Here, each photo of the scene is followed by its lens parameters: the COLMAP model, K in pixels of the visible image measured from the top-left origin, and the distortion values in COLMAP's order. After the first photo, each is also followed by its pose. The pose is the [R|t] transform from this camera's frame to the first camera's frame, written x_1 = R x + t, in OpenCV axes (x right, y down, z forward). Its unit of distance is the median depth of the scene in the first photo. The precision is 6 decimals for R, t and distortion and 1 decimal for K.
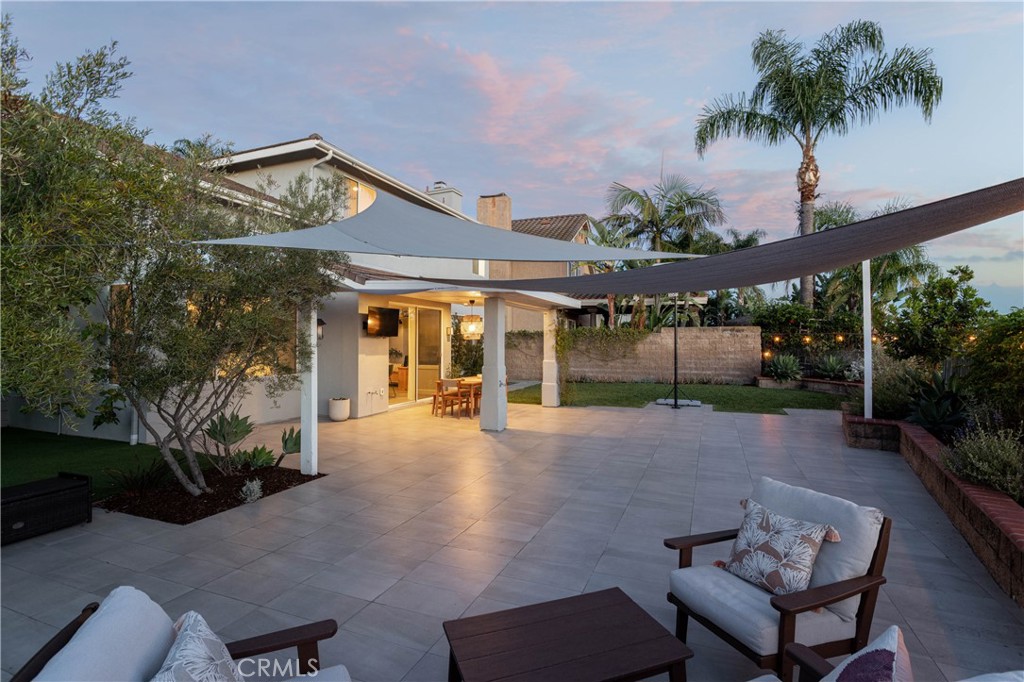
lens RADIAL K [[485.9, 0, 511.1], [0, 485.9, 340.1], [0, 0, 1]] dist [0.001273, 0.000099]
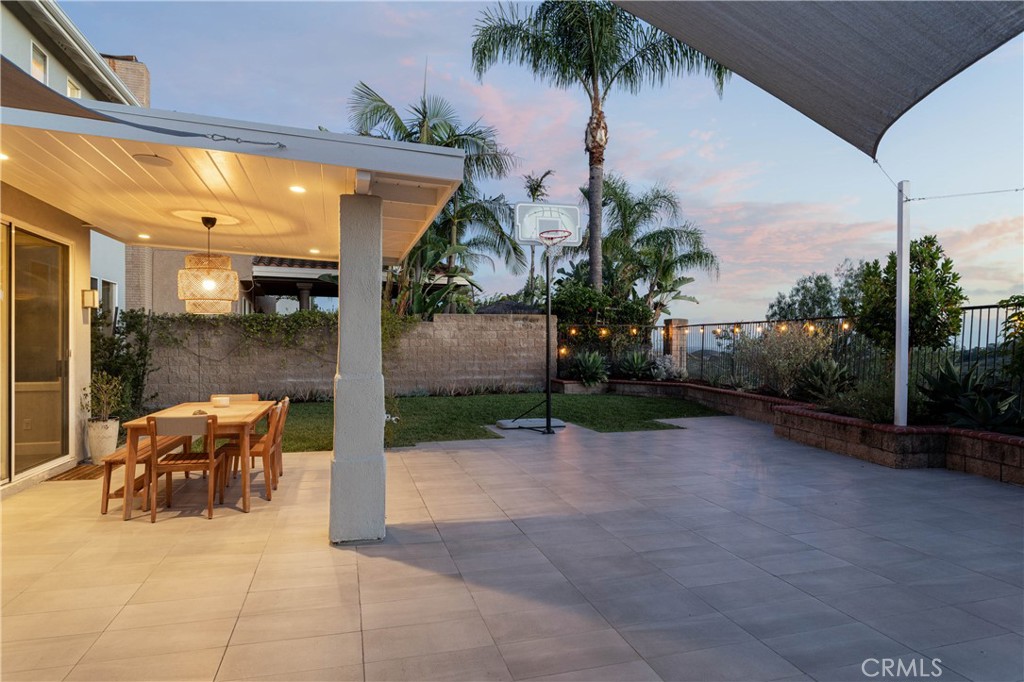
lens RADIAL K [[593.6, 0, 511.6], [0, 593.6, 344.0], [0, 0, 1]] dist [0.005322, 0.000335]
pose [[0.784069, -0.000914, 0.620673, -0.130046], [-0.000109, 0.999999, 0.001611, 0.016294], [-0.620673, -0.001331, 0.784068, 0.302227]]
